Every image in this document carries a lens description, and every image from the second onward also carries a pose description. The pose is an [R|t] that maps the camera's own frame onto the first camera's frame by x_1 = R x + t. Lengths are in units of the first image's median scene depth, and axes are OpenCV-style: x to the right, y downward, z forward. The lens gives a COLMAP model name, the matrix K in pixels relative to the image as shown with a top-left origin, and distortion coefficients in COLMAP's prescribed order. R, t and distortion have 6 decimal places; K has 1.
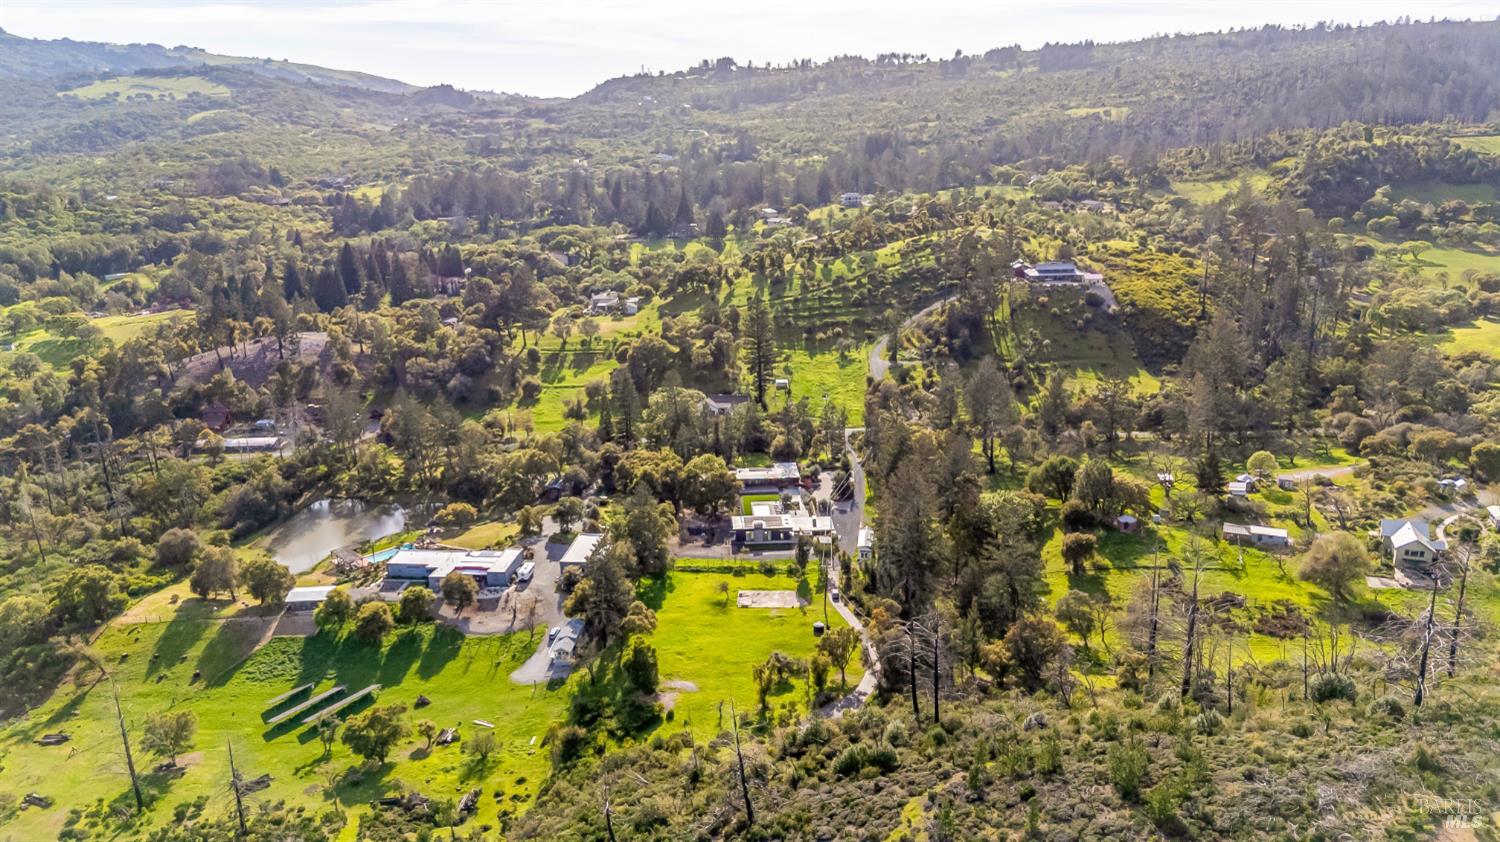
lens RADIAL K [[1091.4, 0, 742.5], [0, 1091.4, 423.8], [0, 0, 1]] dist [0.068934, -0.066715]
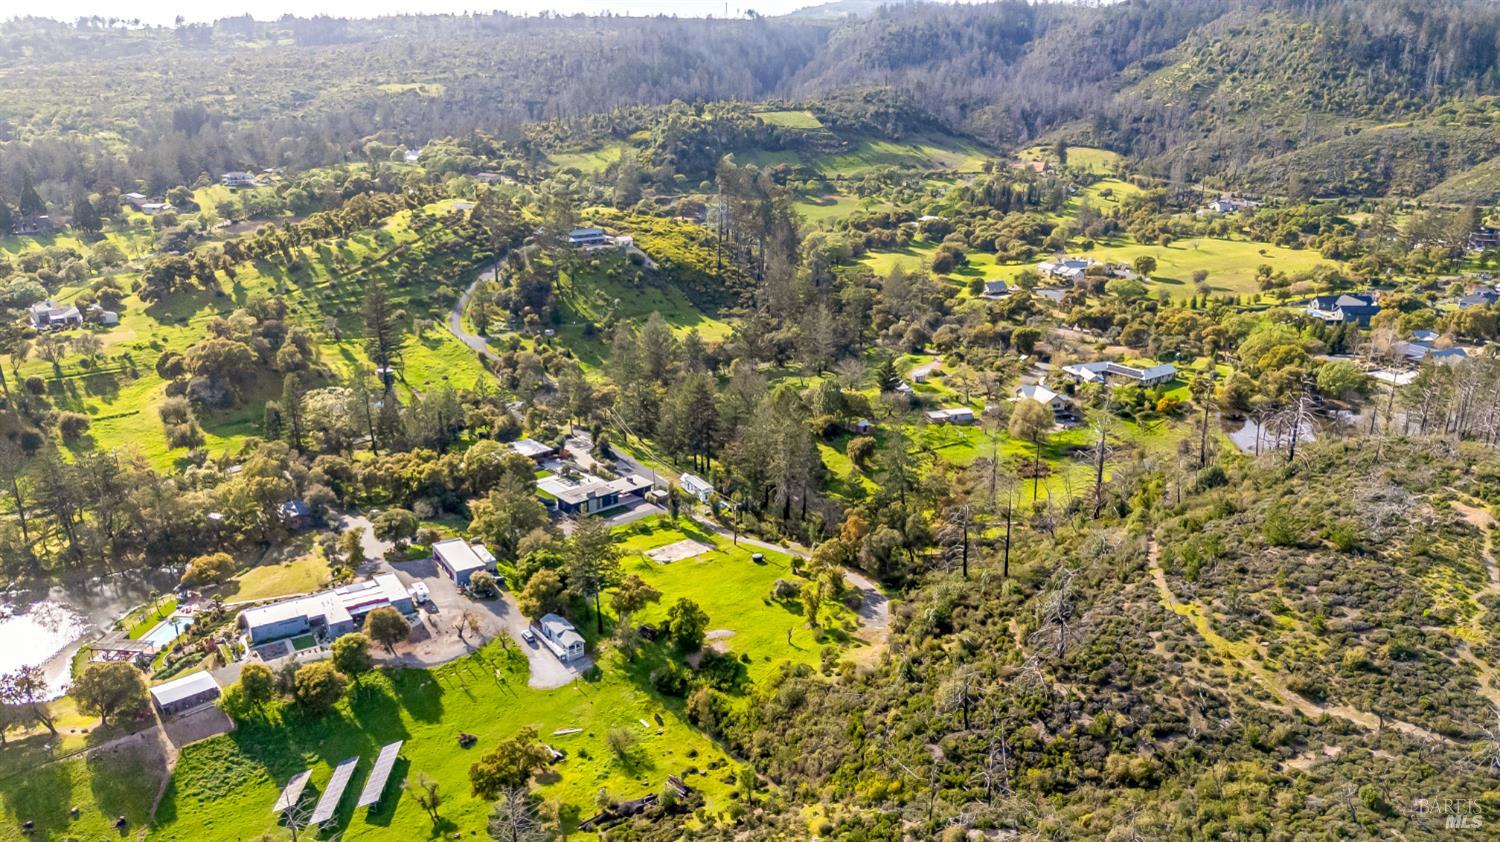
lens RADIAL K [[1091.4, 0, 742.5], [0, 1091.4, 423.8], [0, 0, 1]] dist [0.068934, -0.066715]
pose [[0.791712, -0.171355, 0.586370, -0.151202], [0.160545, 0.984477, 0.070926, -0.006568], [-0.589421, 0.037986, 0.806932, 0.036745]]
